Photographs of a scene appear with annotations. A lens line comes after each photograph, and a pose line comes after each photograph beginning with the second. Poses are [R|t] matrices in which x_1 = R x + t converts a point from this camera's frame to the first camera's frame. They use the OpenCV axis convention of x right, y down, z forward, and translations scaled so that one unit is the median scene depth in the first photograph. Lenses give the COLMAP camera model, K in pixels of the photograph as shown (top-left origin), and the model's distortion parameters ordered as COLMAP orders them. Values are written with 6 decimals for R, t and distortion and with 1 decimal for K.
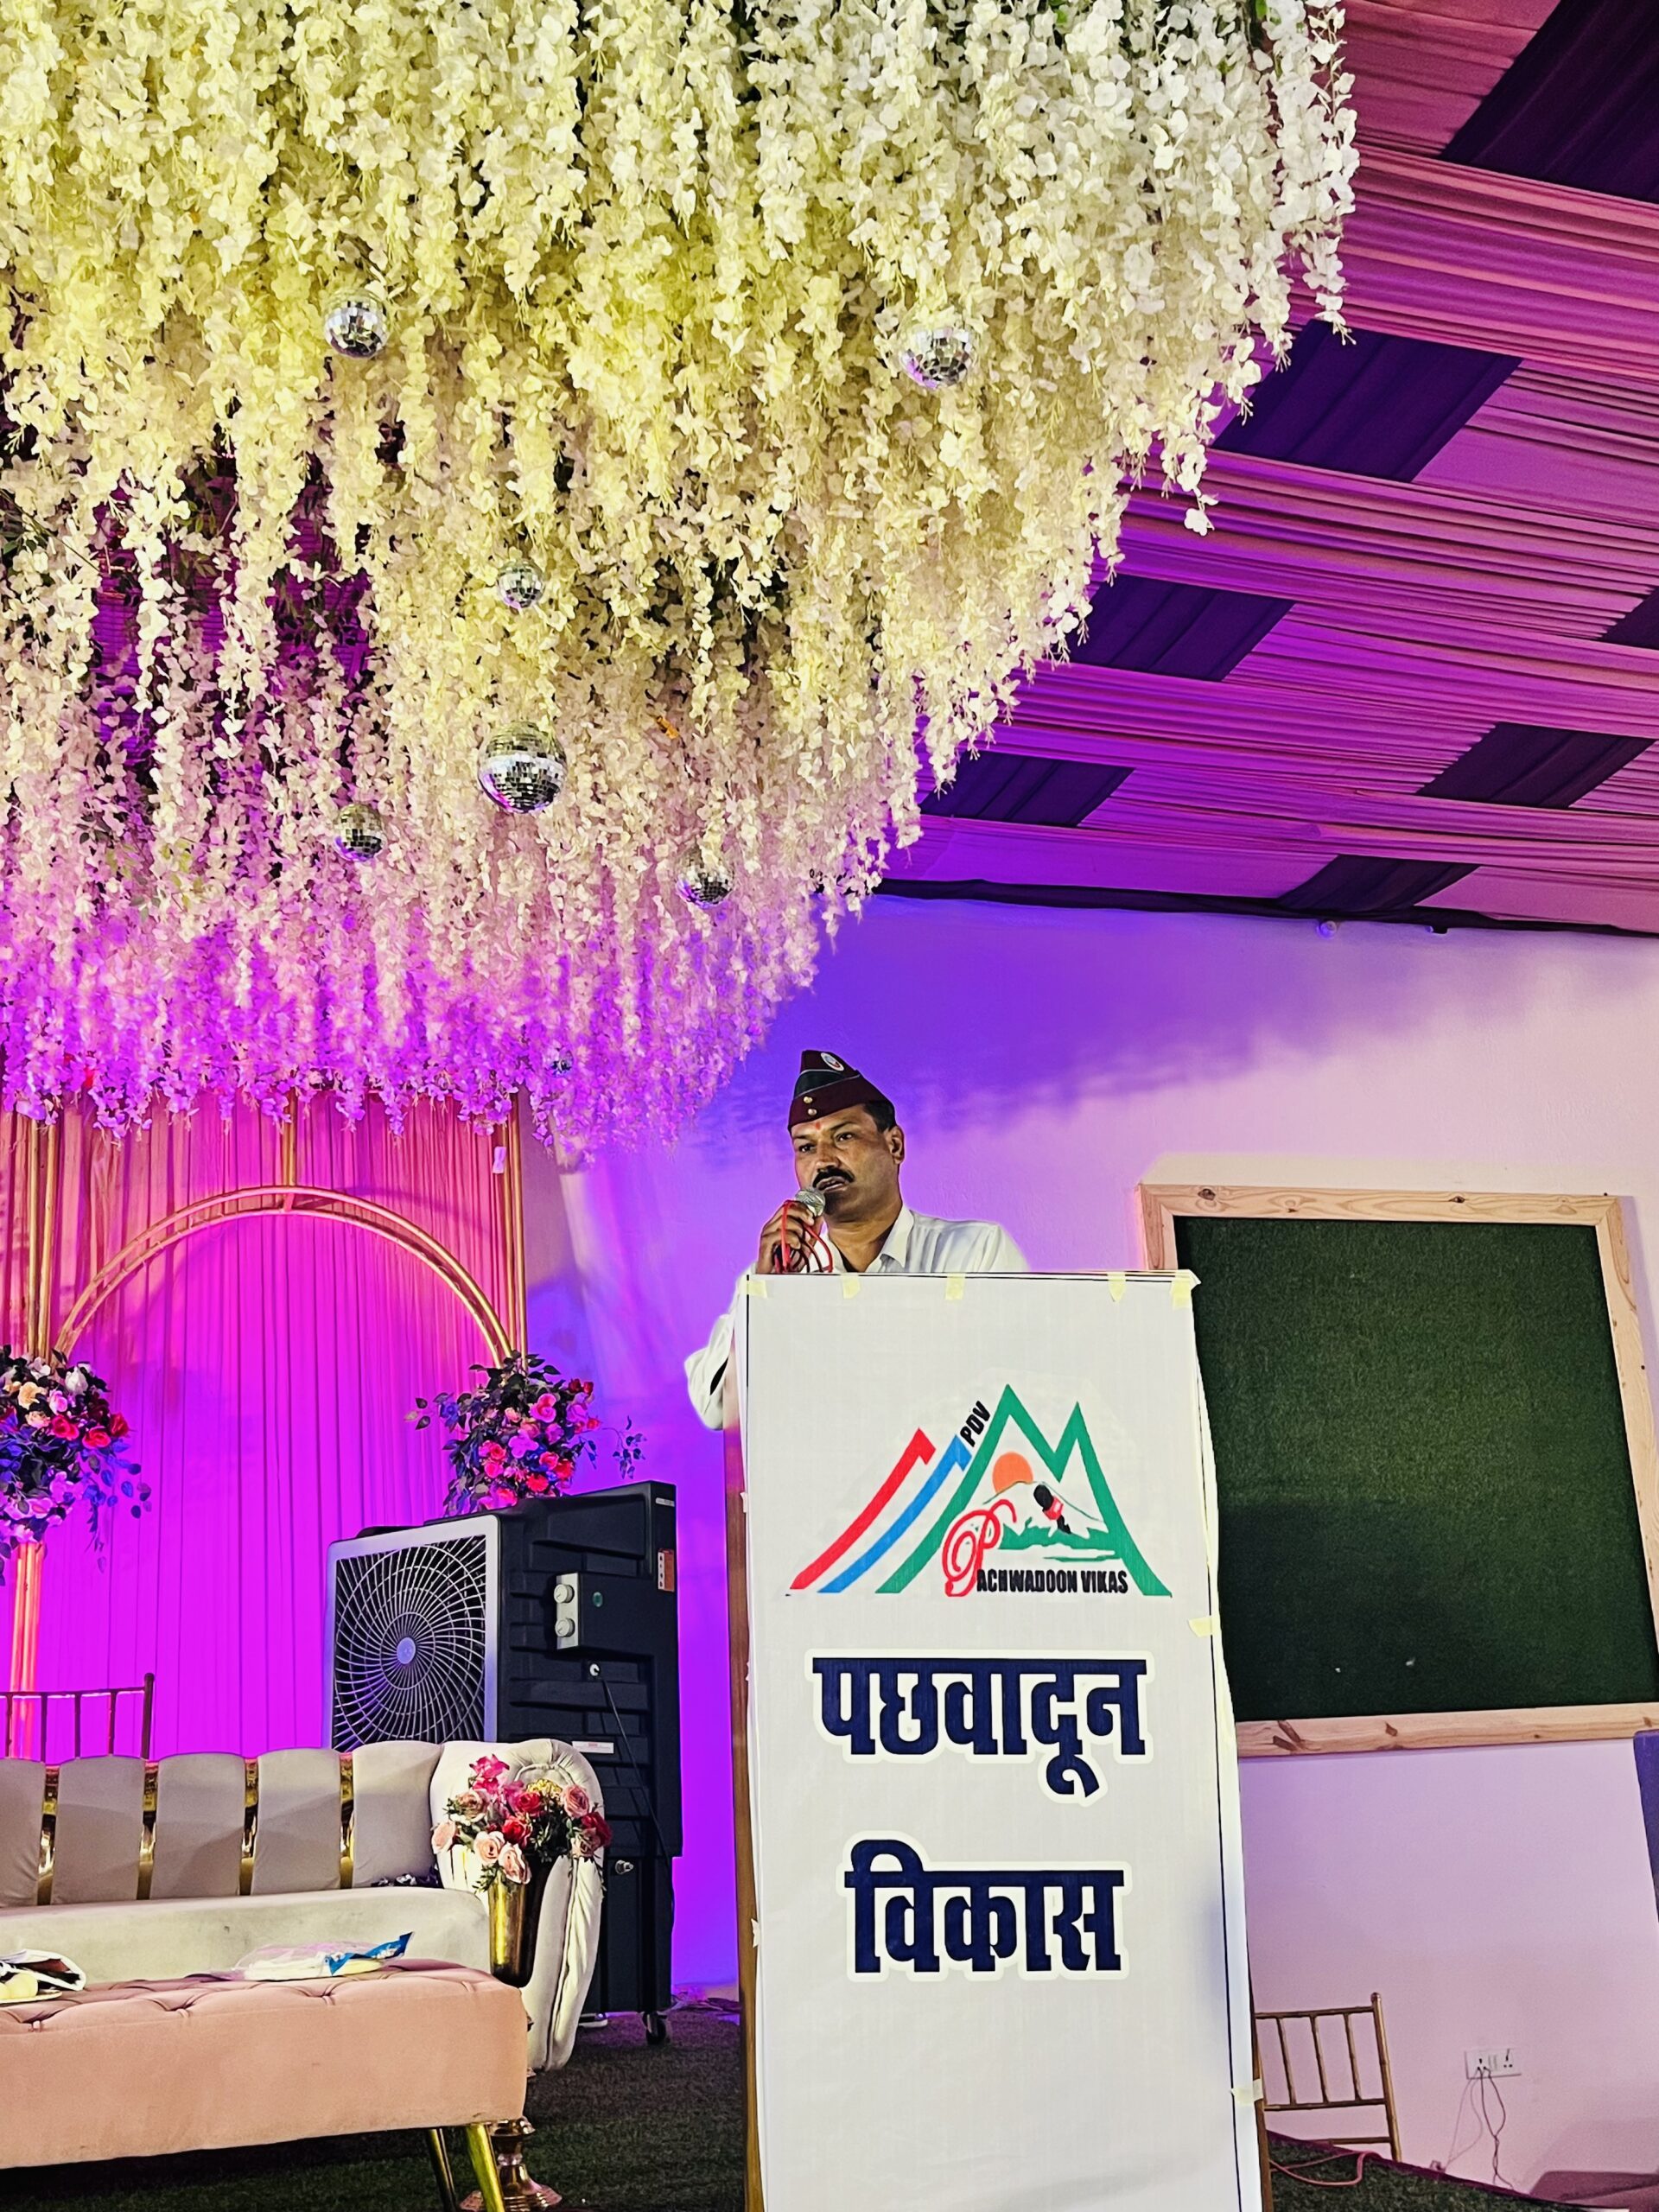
lens RADIAL K [[2354.3, 0, 802.7], [0, 2354.3, 1131.8], [0, 0, 1]] dist [0.096552, -0.254395]
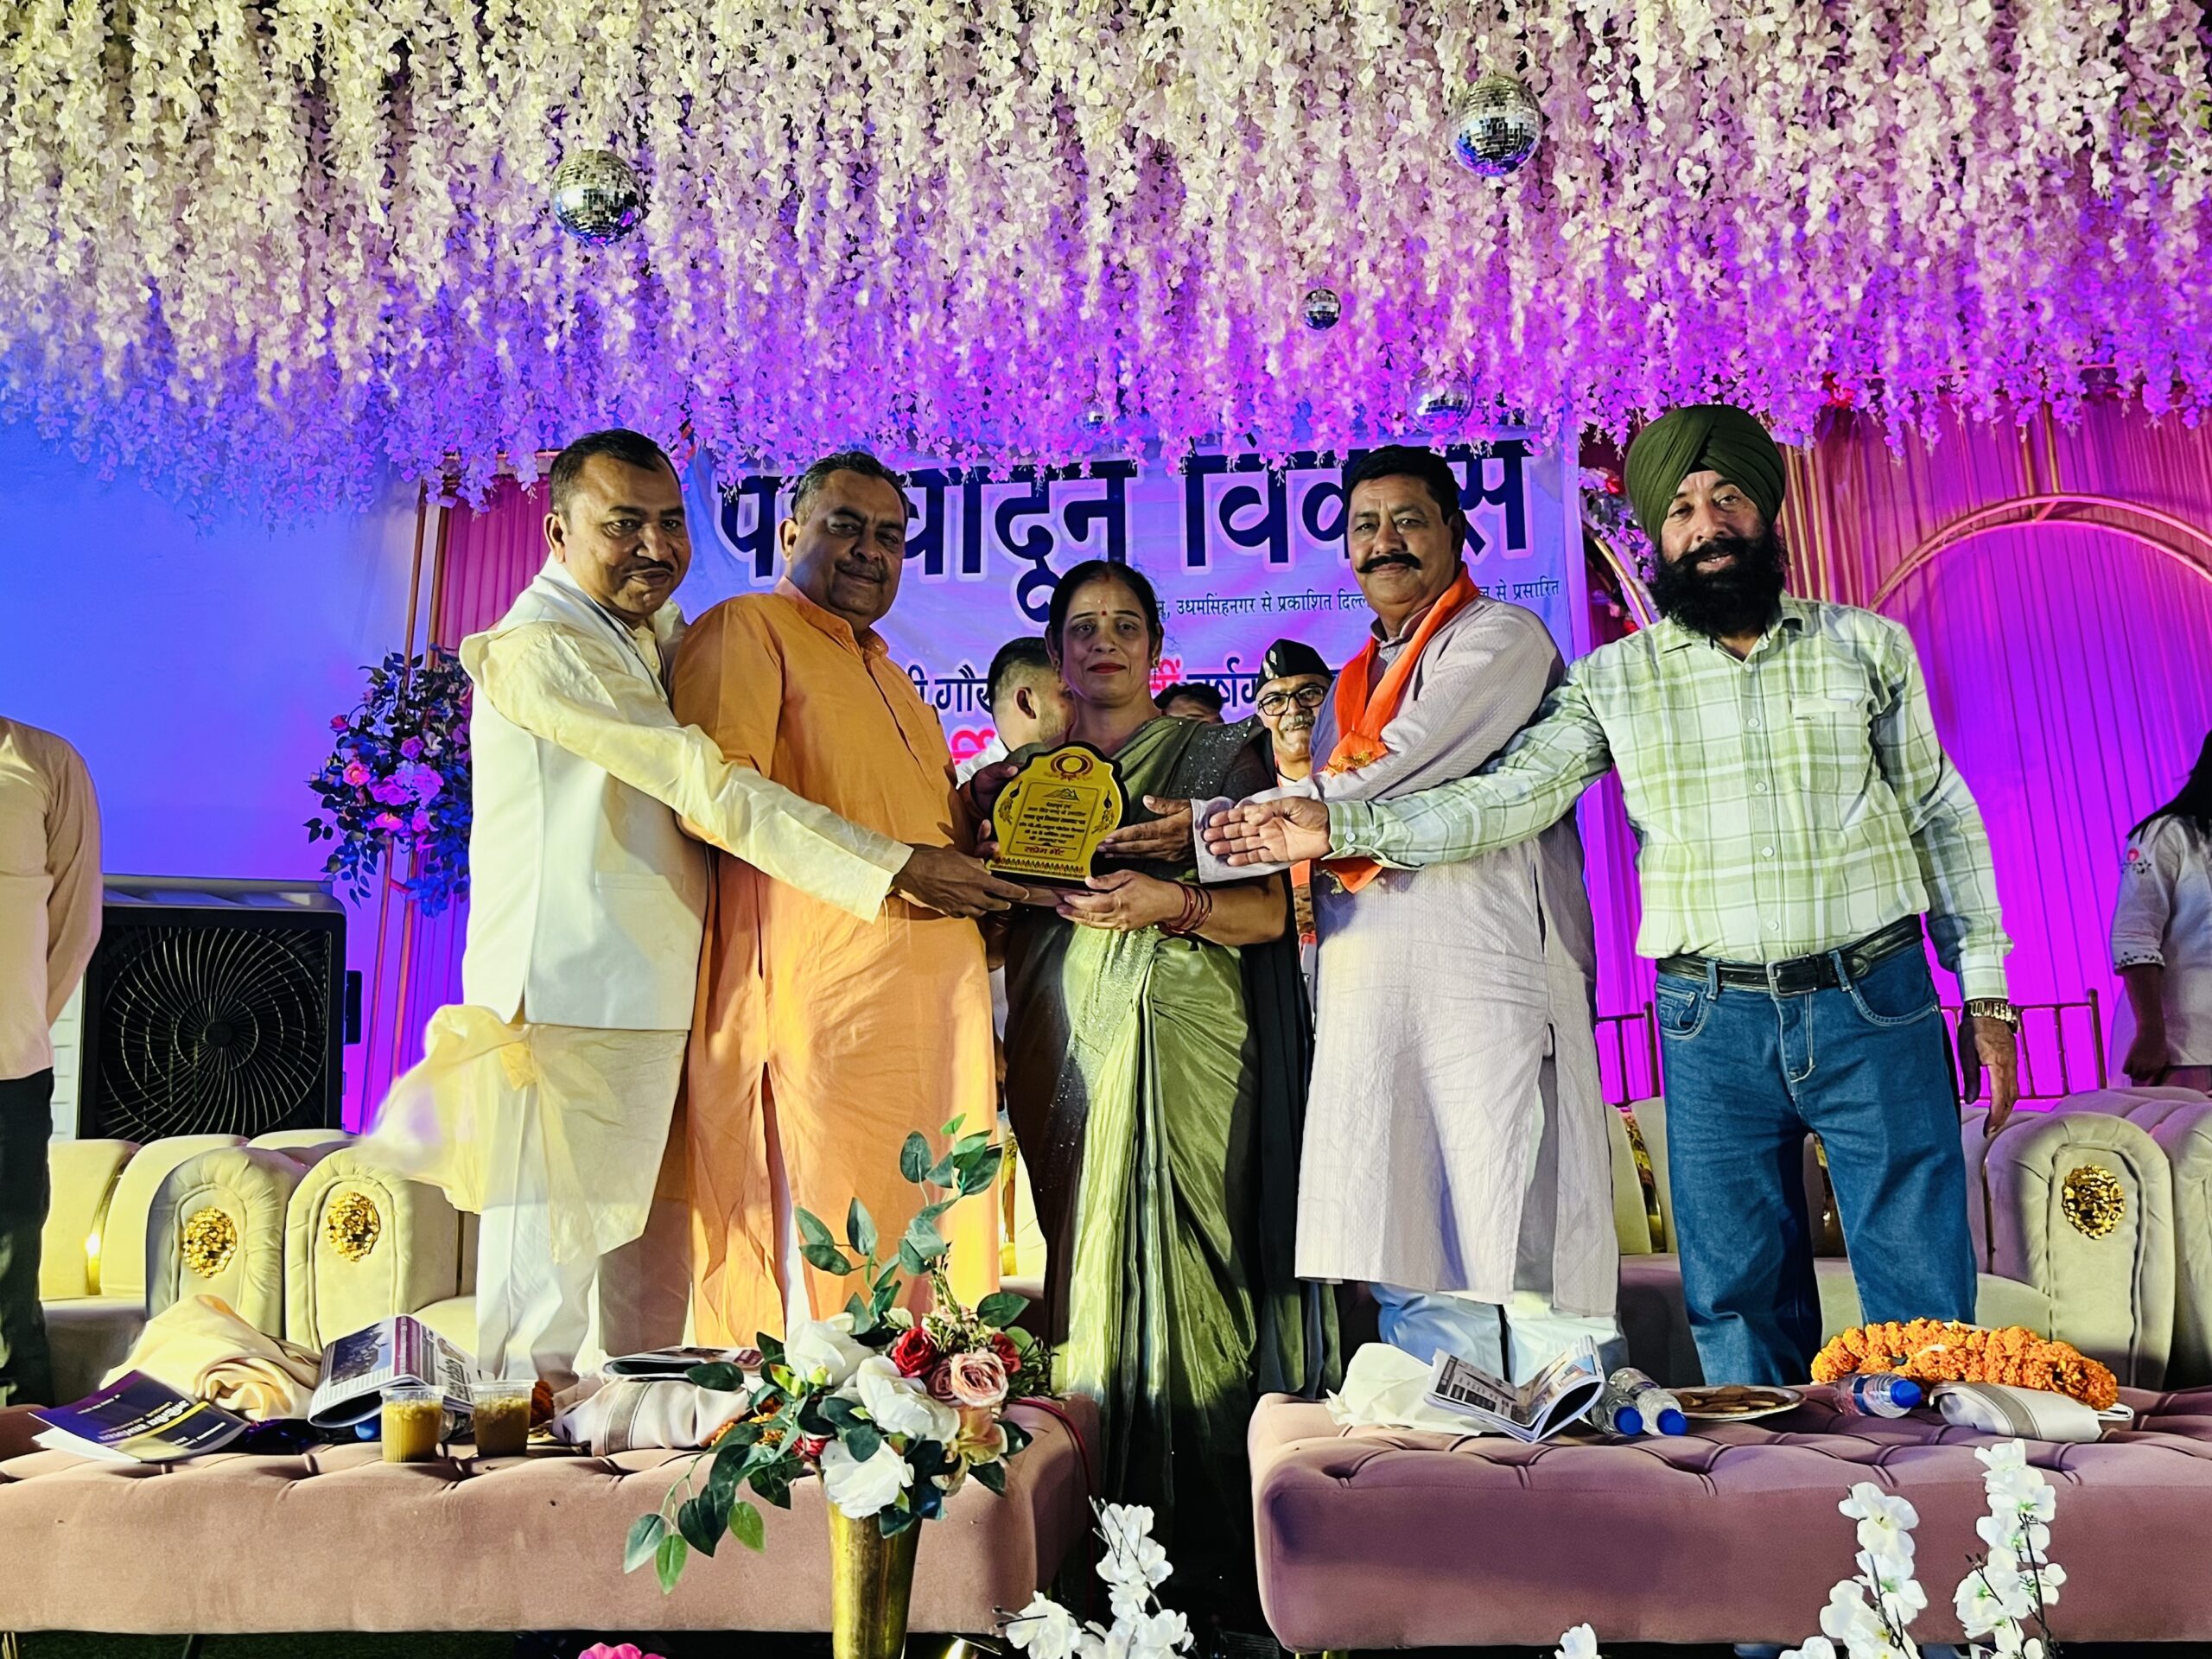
lens RADIAL K [[2081.6, 0, 1136.7], [0, 2081.6, 827.0], [0, 0, 1]] dist [0.055518, -0.074595]
pose [[0.934058, -0.021489, -0.356475, -0.351507], [0.077105, 0.986780, 0.142550, 0.007883], [0.348699, -0.160636, 0.923366, 0.073208]]
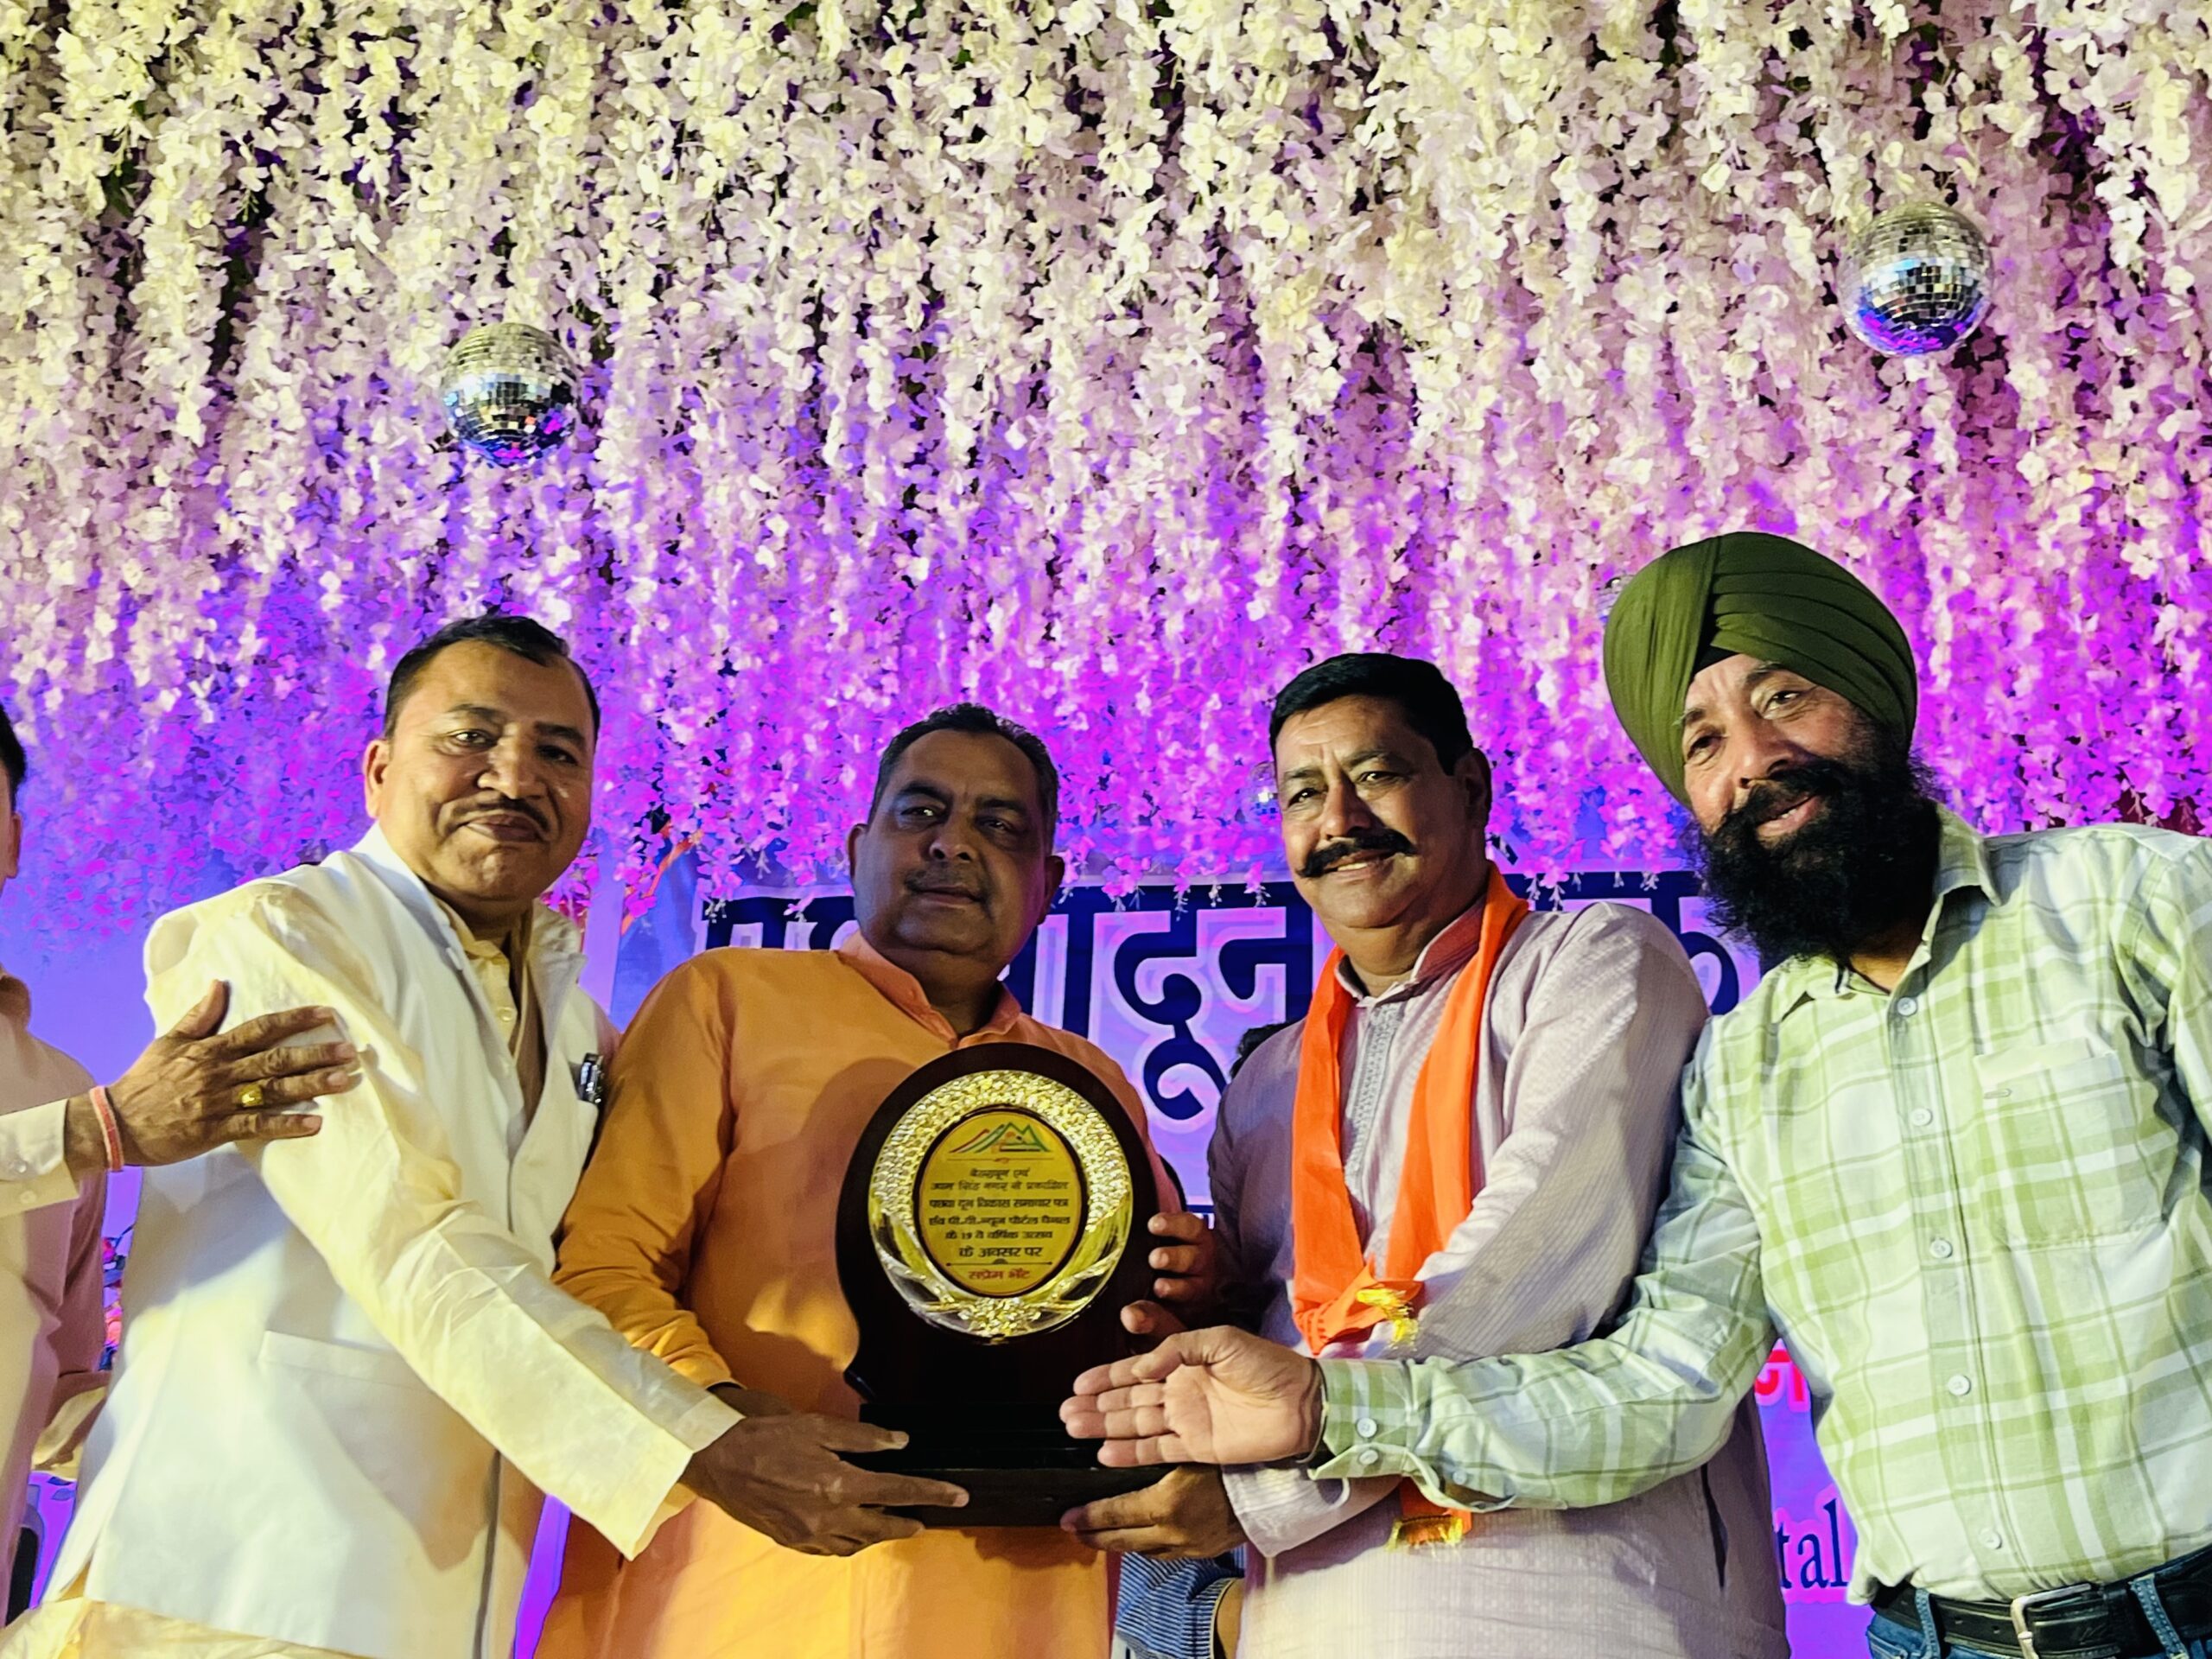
lens RADIAL K [[2856.9, 0, 1099.0], [0, 2856.9, 775.1], [0, 0, 1]] dist [0.115053, -0.420997]
pose [[0.905028, -0.097027, -0.414138, -0.402473], [0.052023, 0.991575, -0.118625, 0.054548], [0.422159, 0.085814, 0.902451, 0.198083]]
